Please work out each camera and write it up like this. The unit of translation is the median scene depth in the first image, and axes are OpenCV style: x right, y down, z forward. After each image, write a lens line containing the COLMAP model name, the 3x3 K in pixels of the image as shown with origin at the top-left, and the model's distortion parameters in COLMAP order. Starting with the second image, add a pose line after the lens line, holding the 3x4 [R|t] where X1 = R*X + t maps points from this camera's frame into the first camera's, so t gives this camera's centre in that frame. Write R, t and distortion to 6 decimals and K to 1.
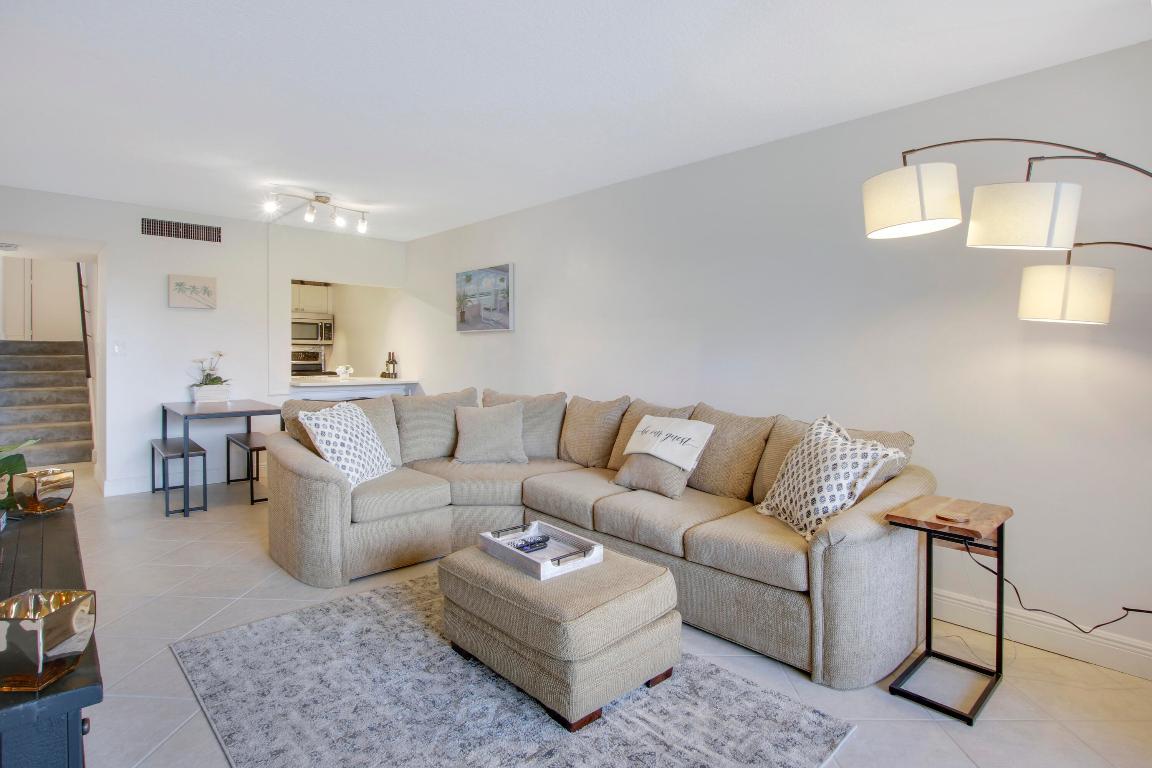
lens RADIAL K [[587.4, 0, 564.2], [0, 587.4, 352.6], [0, 0, 1]] dist [-0.026177, -0.000370]
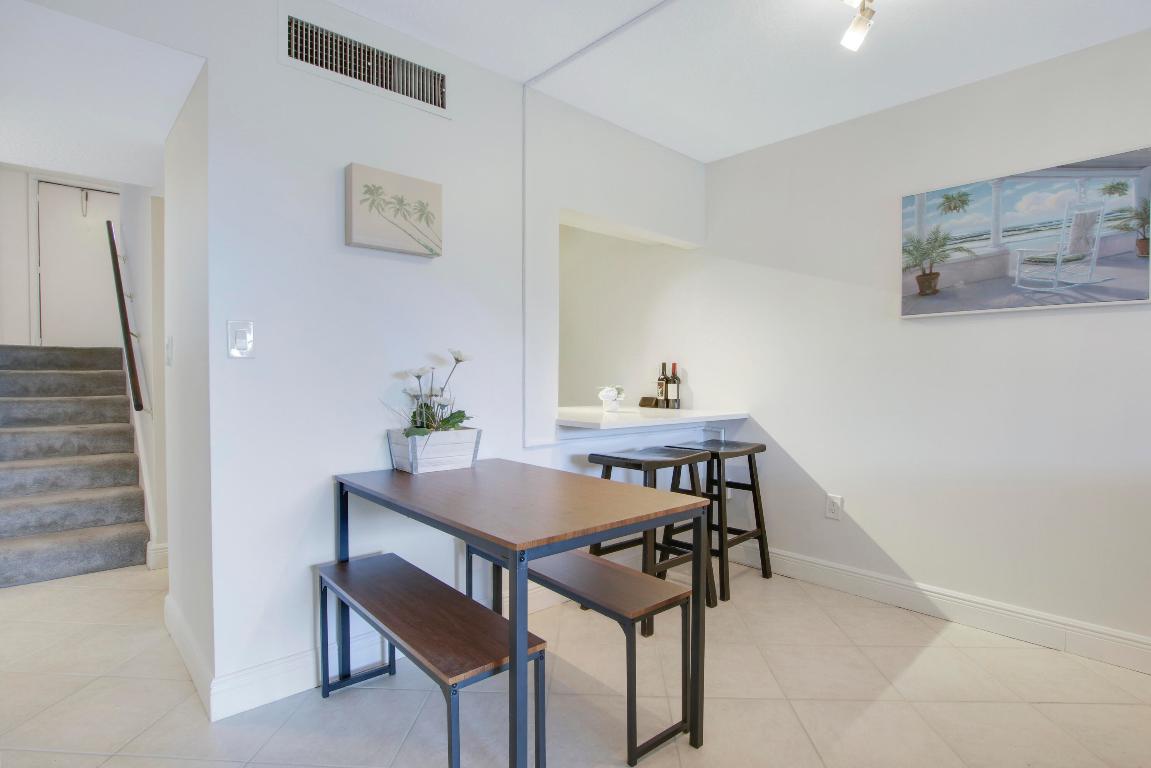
lens RADIAL K [[586.9, 0, 576.7], [0, 586.9, 390.2], [0, 0, 1]] dist [-0.026177, -0.000370]
pose [[0.999983, -0.000500, -0.005858, -0.412843], [0.000639, 0.999716, 0.023803, 0.013060], [0.005845, -0.023806, 0.999700, 0.464844]]
